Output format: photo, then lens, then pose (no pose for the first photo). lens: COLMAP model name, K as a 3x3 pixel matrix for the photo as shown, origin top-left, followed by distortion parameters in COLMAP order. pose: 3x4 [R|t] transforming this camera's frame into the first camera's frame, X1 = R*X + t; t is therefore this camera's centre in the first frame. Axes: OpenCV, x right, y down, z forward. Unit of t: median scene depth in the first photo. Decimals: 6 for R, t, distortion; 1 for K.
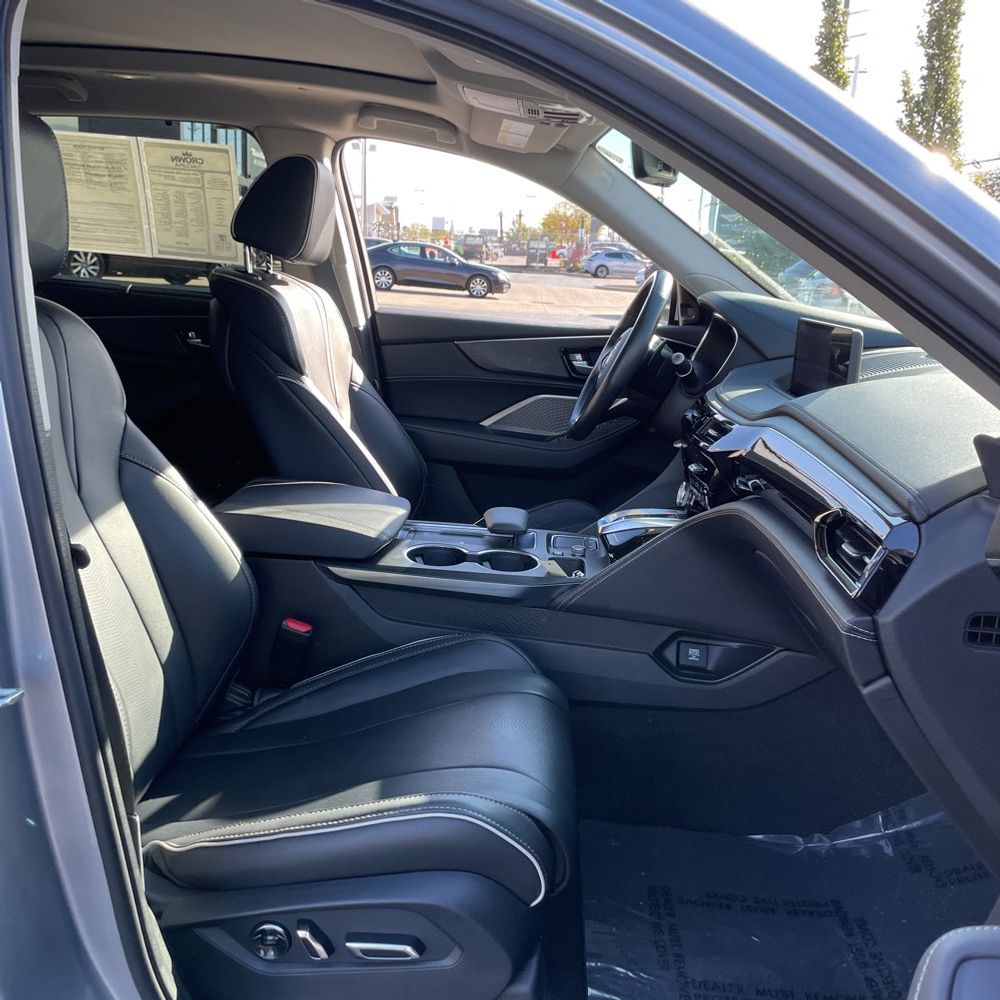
lens RADIAL K [[1001.7, 0, 502.0], [0, 1001.7, 482.5], [0, 0, 1]] dist [0.093038, -0.123534]
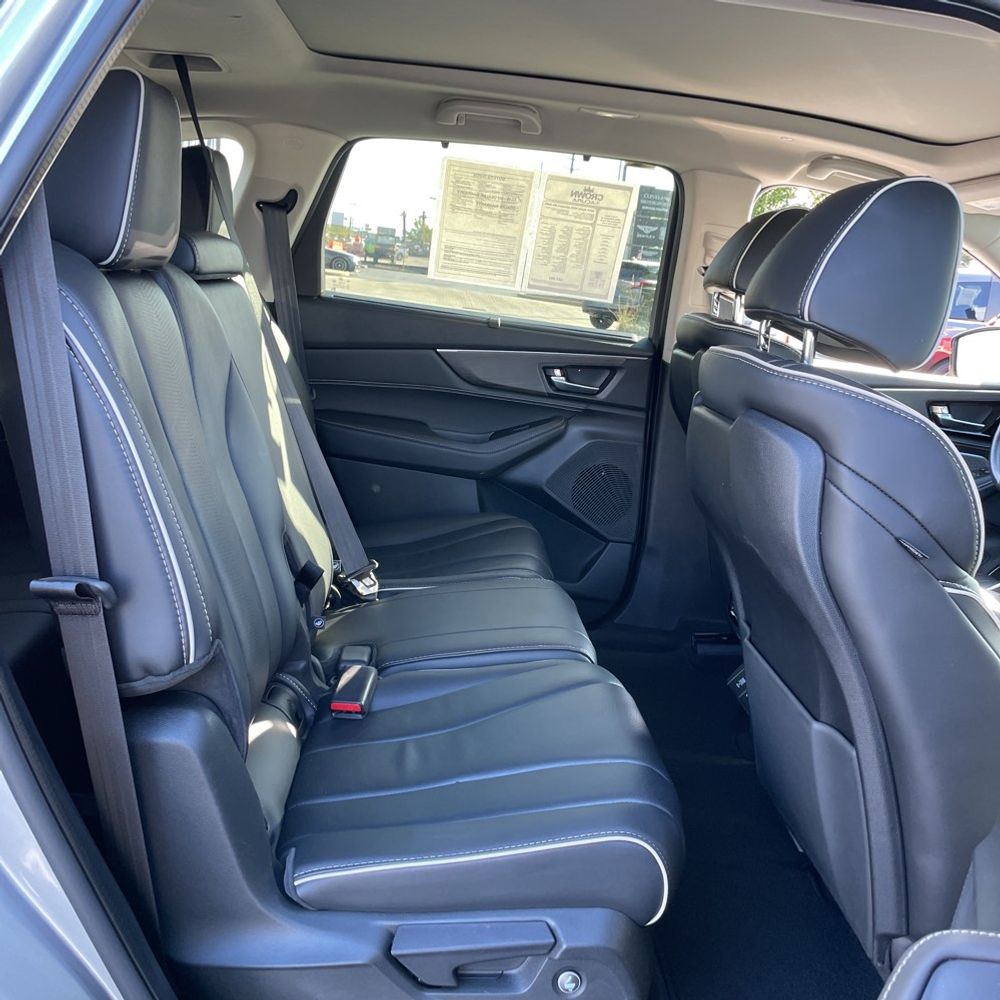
lens RADIAL K [[1001.7, 0, 502.0], [0, 1001.7, 482.5], [0, 0, 1]] dist [0.093038, -0.123534]
pose [[0.991120, 0.028938, 0.129782, -0.496784], [-0.028805, 0.999581, -0.002902, -0.037219], [-0.129812, -0.000862, 0.991538, 0.051531]]
